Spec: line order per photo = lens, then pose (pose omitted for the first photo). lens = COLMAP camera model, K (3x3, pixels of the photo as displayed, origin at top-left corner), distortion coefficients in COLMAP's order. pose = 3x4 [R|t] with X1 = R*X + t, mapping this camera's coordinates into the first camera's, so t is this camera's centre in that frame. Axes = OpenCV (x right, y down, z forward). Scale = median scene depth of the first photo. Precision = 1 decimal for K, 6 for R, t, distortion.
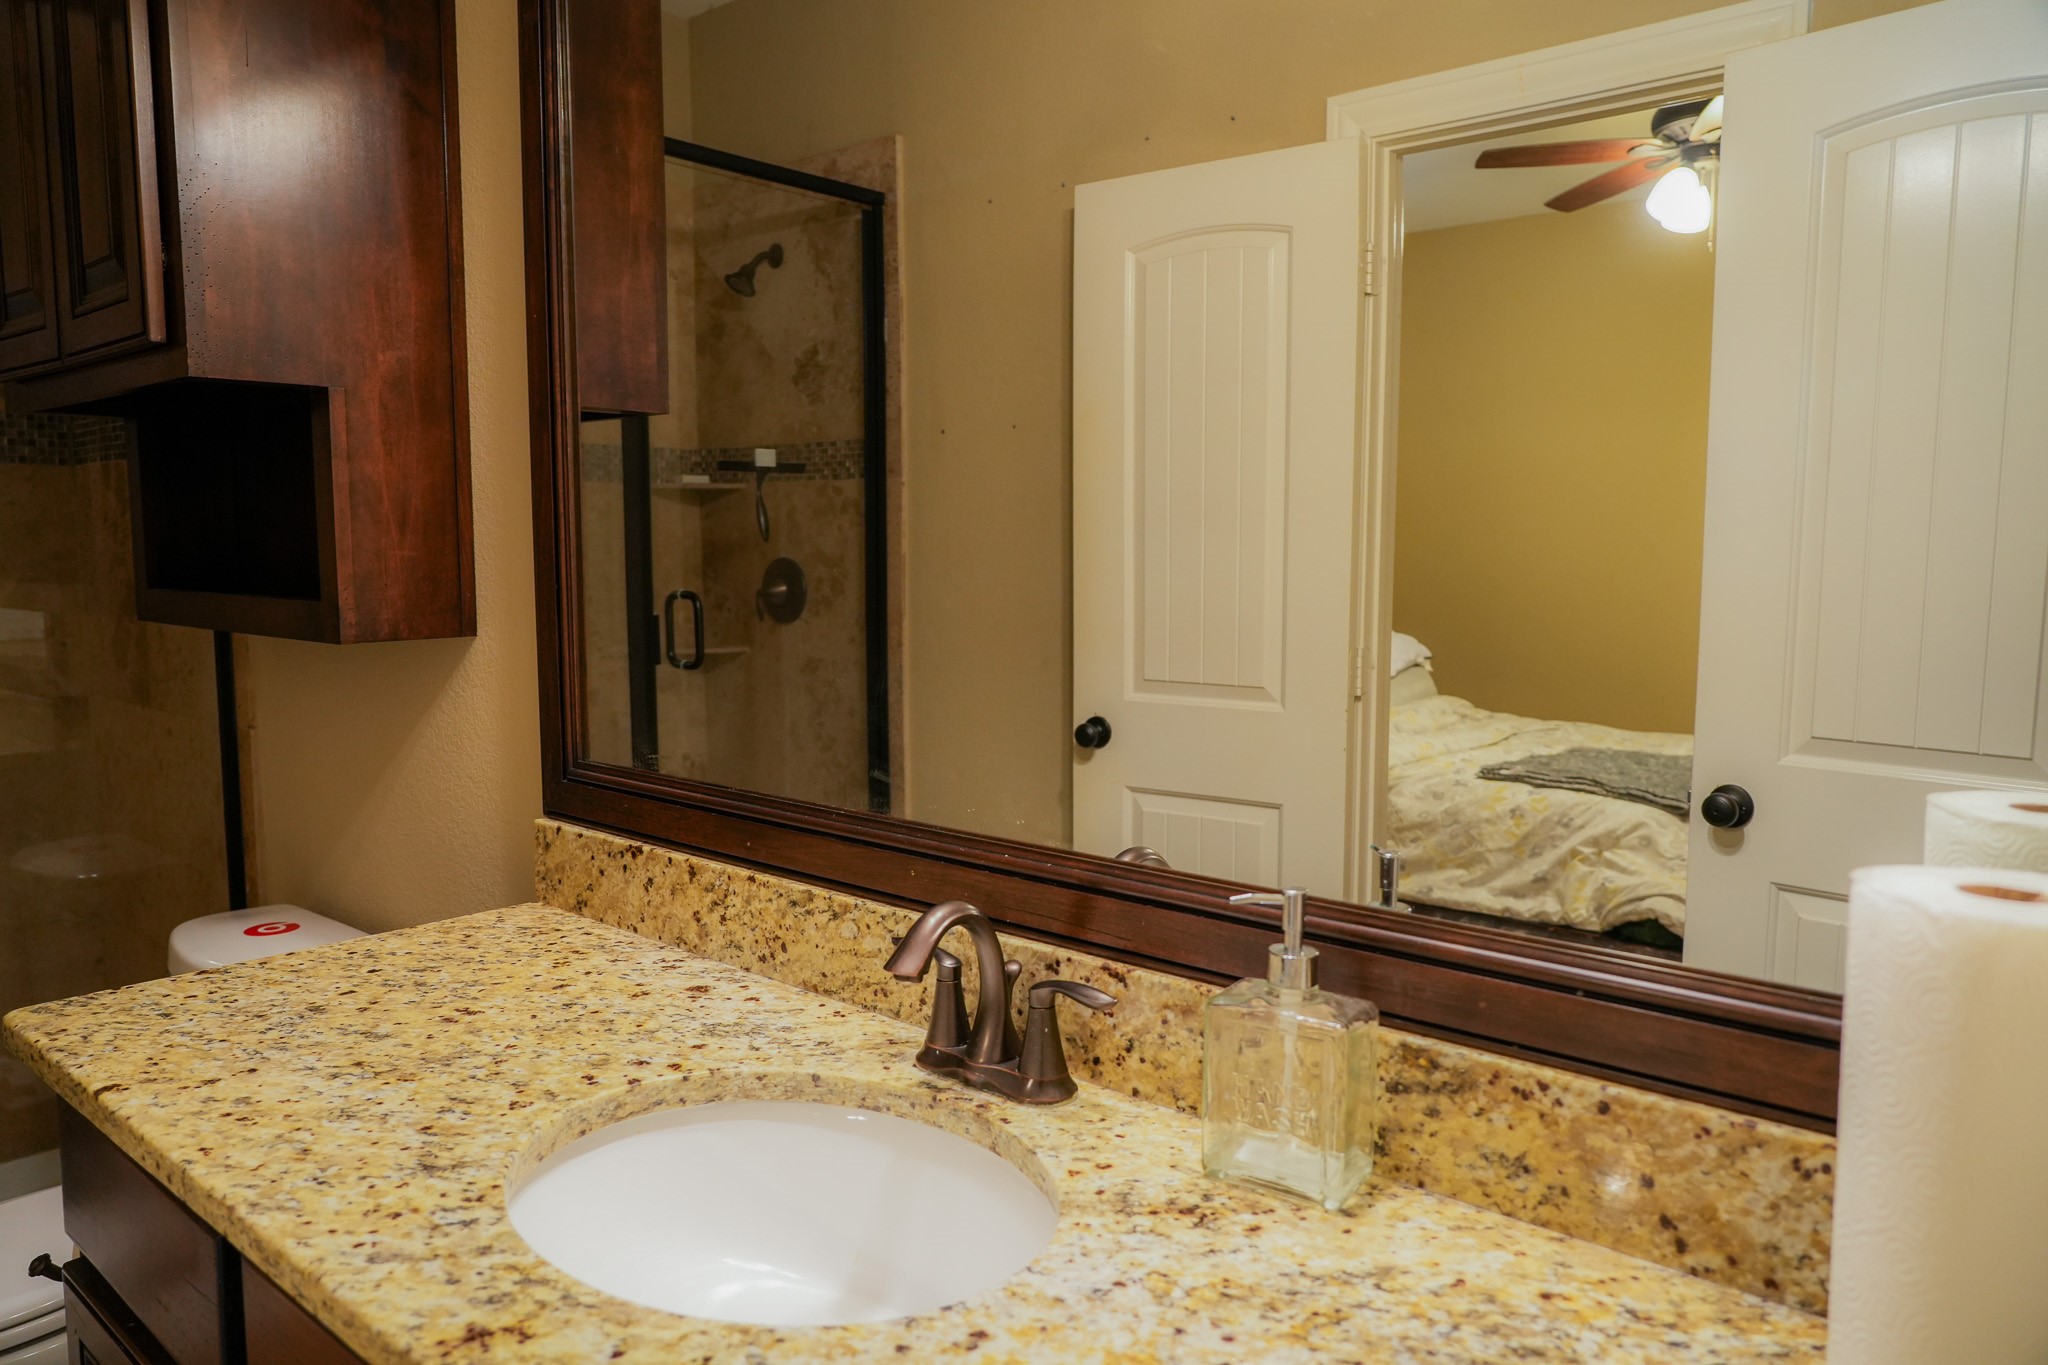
lens RADIAL K [[1371.2, 0, 1025.9], [0, 1371.2, 679.7], [0, 0, 1]] dist [-0.025772, 0.017691]
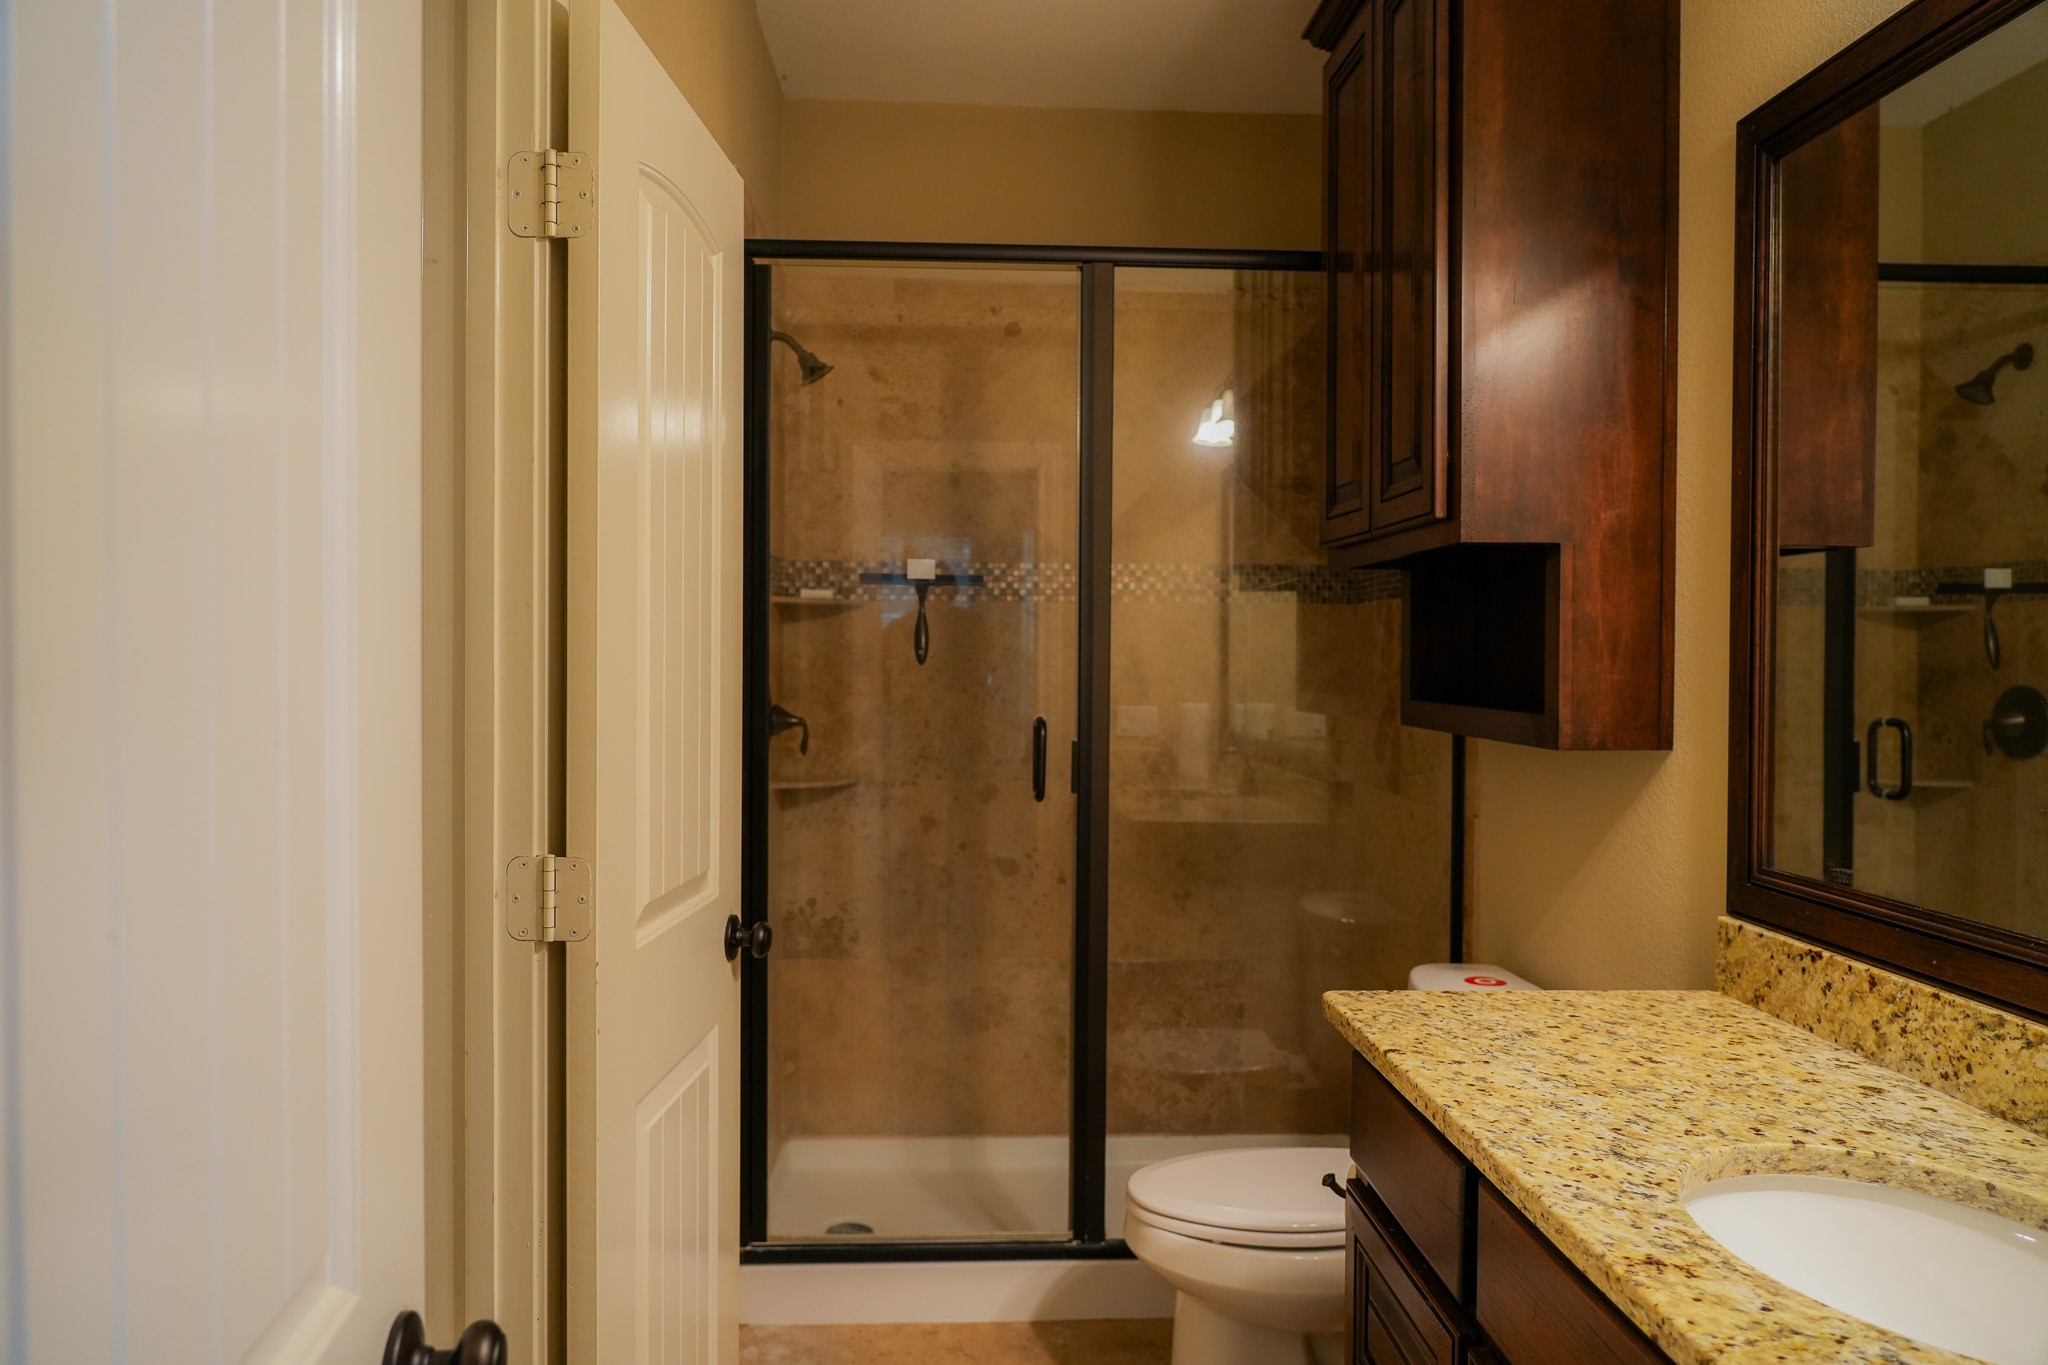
lens RADIAL K [[1371.2, 0, 1020.6], [0, 1371.2, 672.2], [0, 0, 1]] dist [-0.025772, 0.017691]
pose [[0.680470, 0.012096, -0.732676, 0.068800], [-0.080054, 0.995106, -0.057921, 0.014412], [0.728390, 0.098067, 0.678108, -0.196632]]
